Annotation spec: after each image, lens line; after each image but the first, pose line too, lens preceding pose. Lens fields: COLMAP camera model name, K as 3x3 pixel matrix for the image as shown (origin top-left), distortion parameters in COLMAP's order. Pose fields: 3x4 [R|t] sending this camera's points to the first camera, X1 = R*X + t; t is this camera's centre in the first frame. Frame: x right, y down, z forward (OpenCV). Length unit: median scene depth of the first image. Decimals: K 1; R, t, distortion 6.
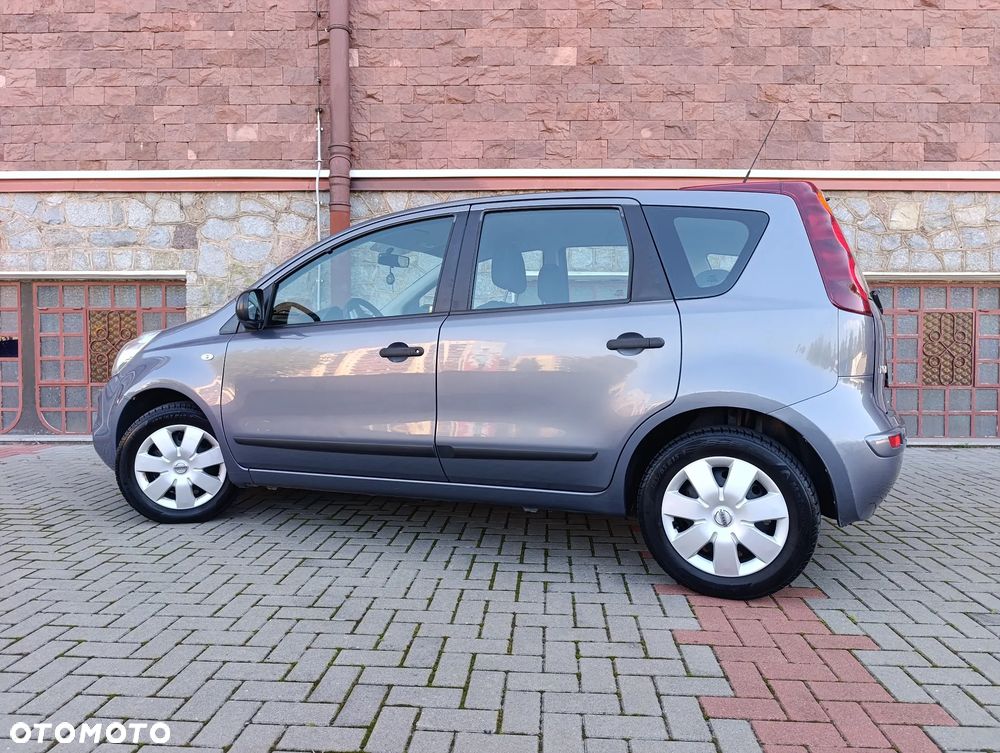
lens RADIAL K [[688.0, 0, 496.9], [0, 688.0, 367.2], [0, 0, 1]] dist [0.028493, -0.029279]
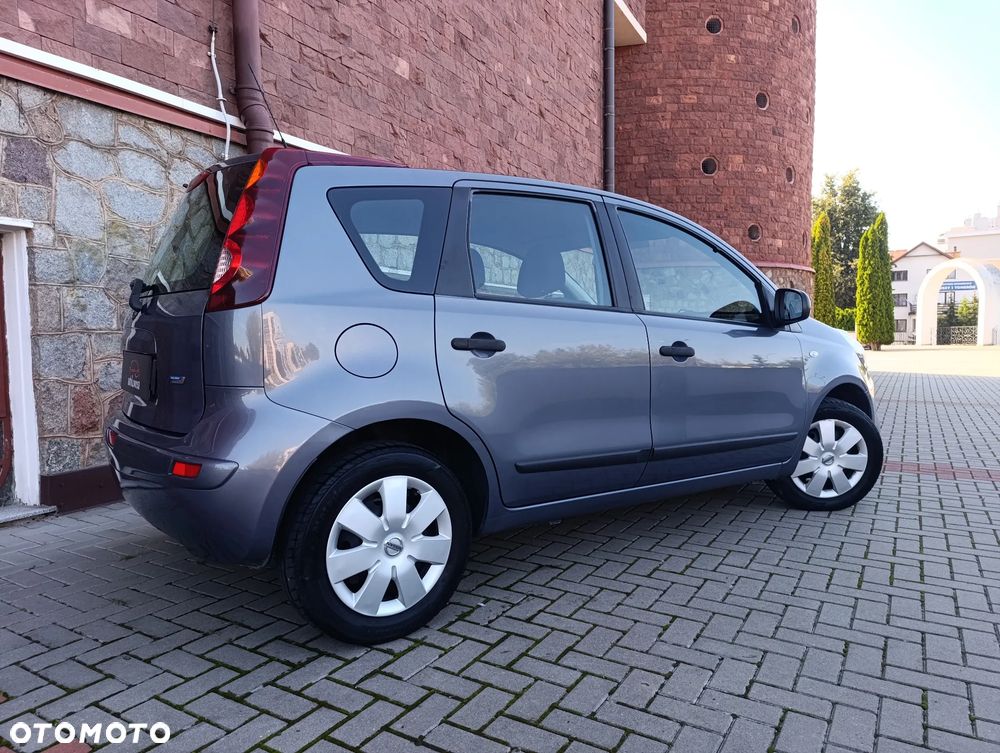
lens RADIAL K [[688.0, 0, 499.8], [0, 688.0, 374.9], [0, 0, 1]] dist [0.028493, -0.029279]
pose [[0.450538, -0.059058, 0.890802, -0.809345], [0.038140, 0.998172, 0.046886, -0.023008], [-0.891942, 0.012851, 0.451967, 0.392463]]
